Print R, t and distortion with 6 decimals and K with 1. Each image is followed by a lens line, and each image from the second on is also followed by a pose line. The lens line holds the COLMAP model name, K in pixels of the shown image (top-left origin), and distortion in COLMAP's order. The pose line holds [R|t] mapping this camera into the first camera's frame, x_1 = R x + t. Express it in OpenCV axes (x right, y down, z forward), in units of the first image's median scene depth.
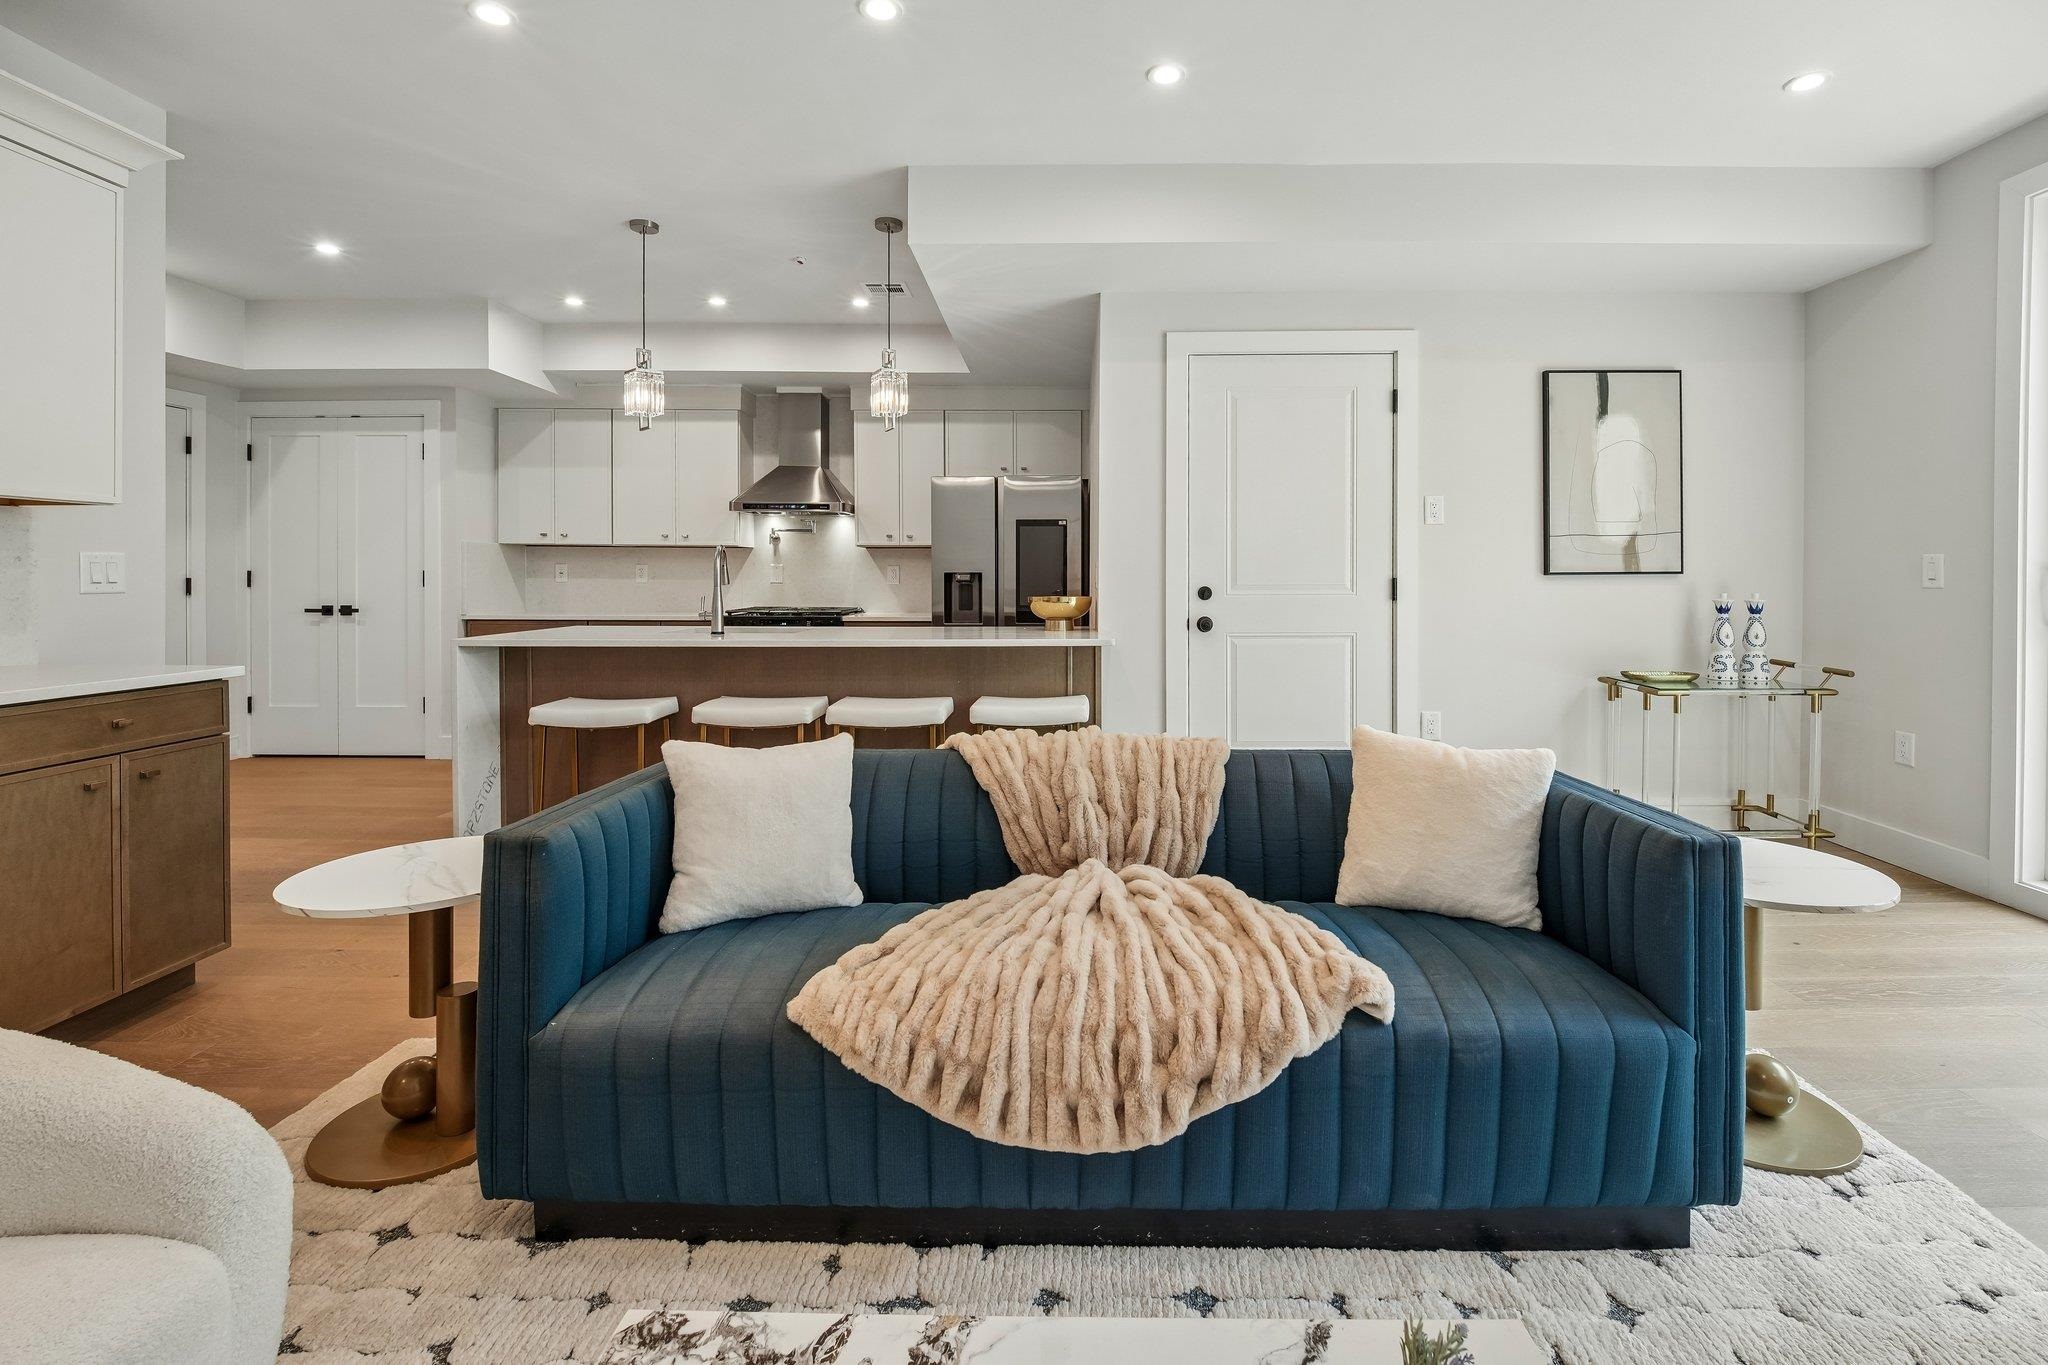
lens RADIAL K [[877.5, 0, 1111.1], [0, 877.5, 592.1], [0, 0, 1]] dist [-0.000714, -0.009878]
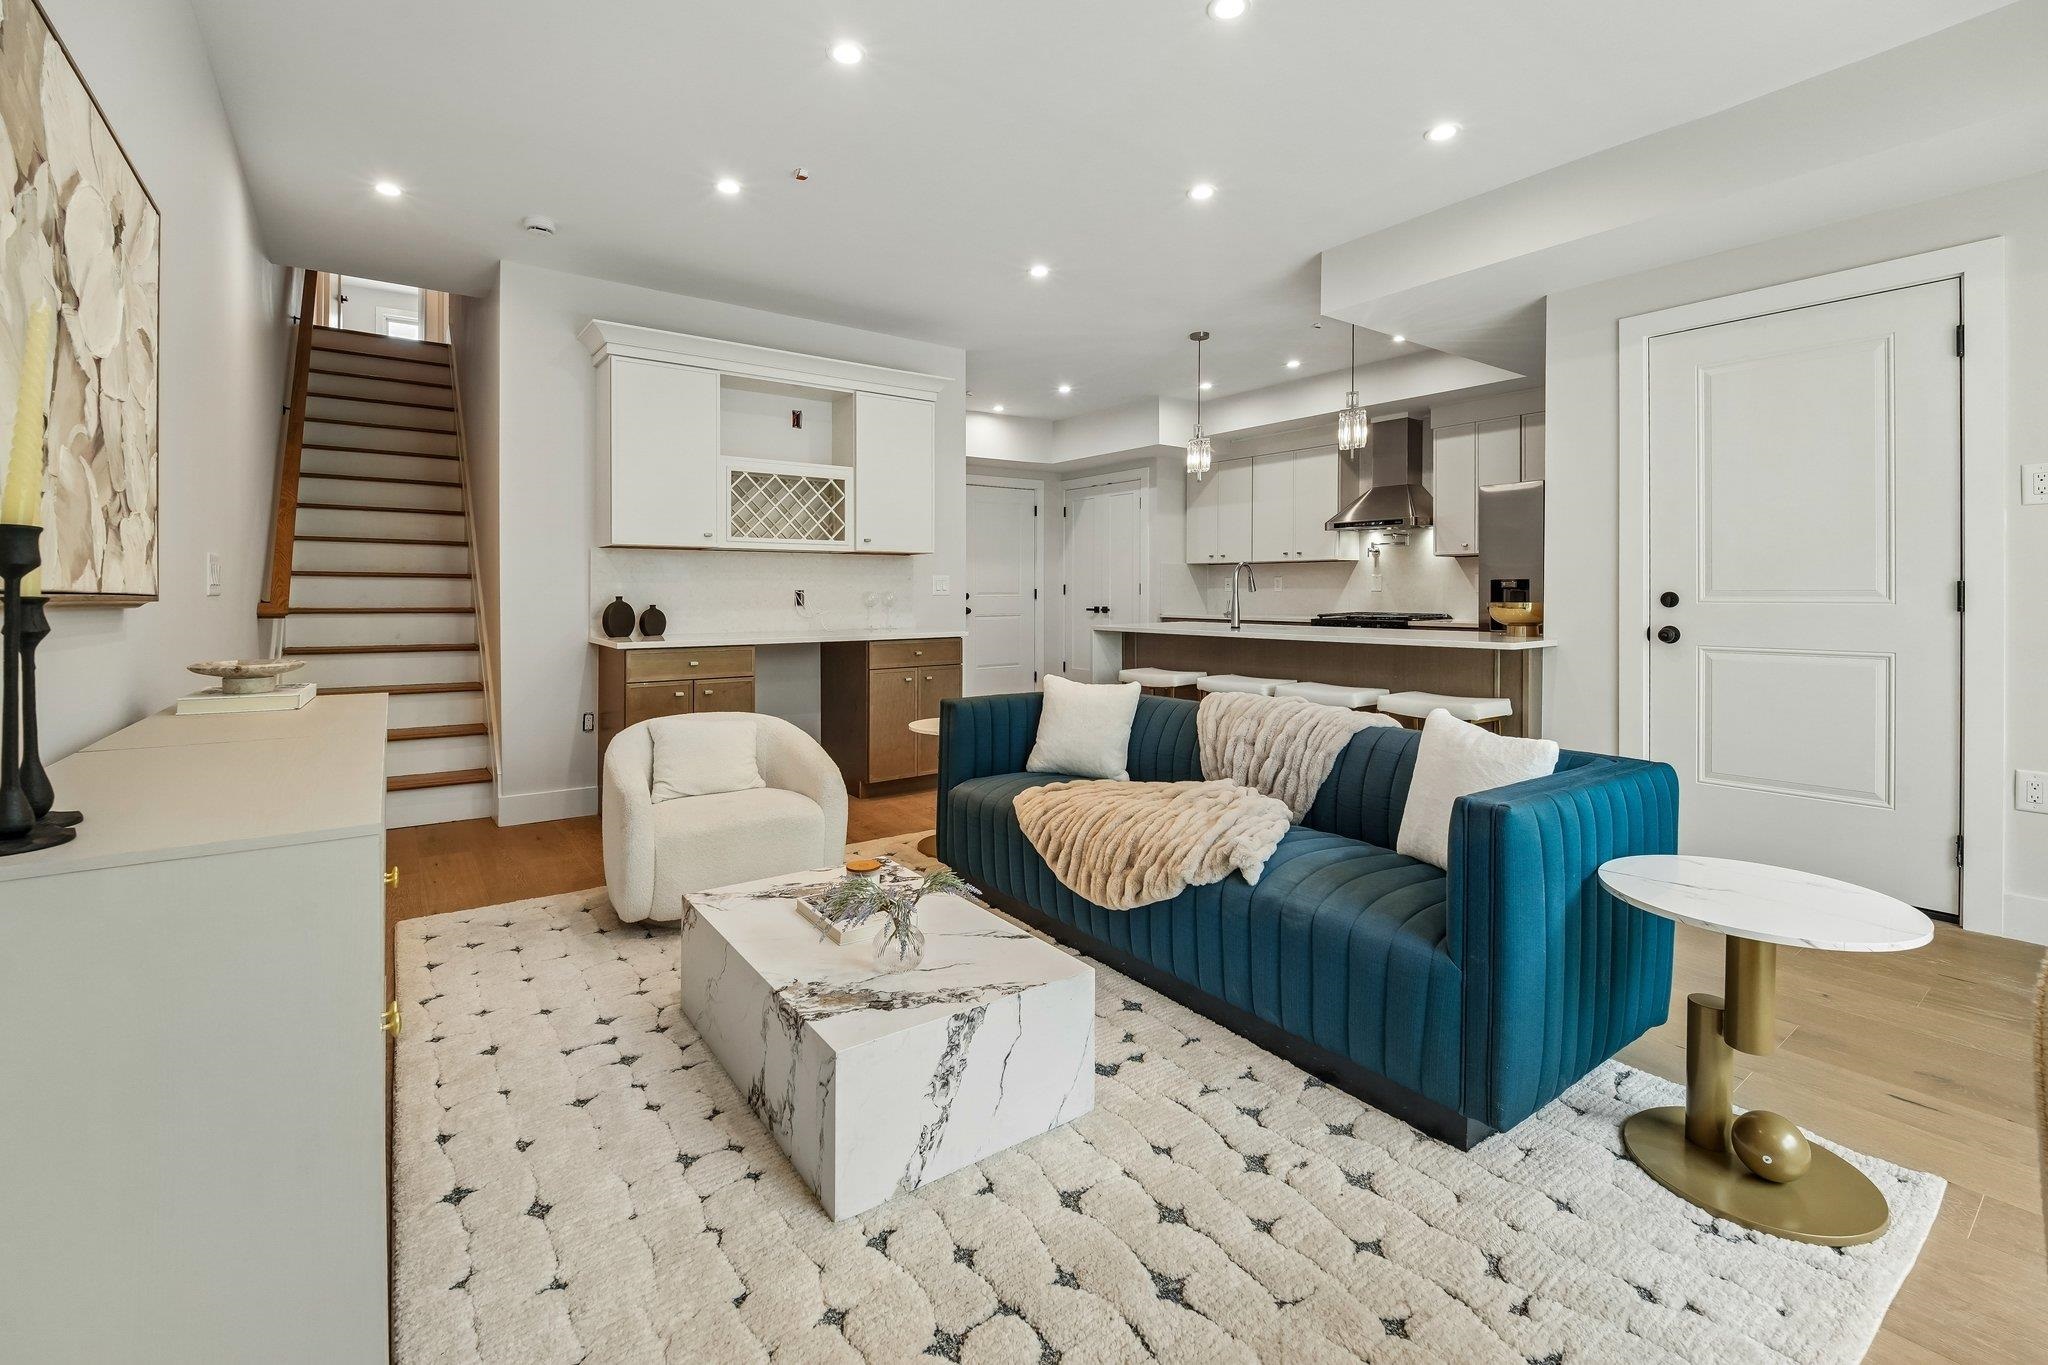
lens RADIAL K [[892.6, 0, 1035.3], [0, 892.6, 593.7], [0, 0, 1]] dist [0.003156, -0.010064]
pose [[0.600354, -0.001186, -0.799733, 0.432946], [-0.006302, 0.999961, -0.006214, 0.004525], [0.799709, 0.008771, 0.600323, -0.065419]]
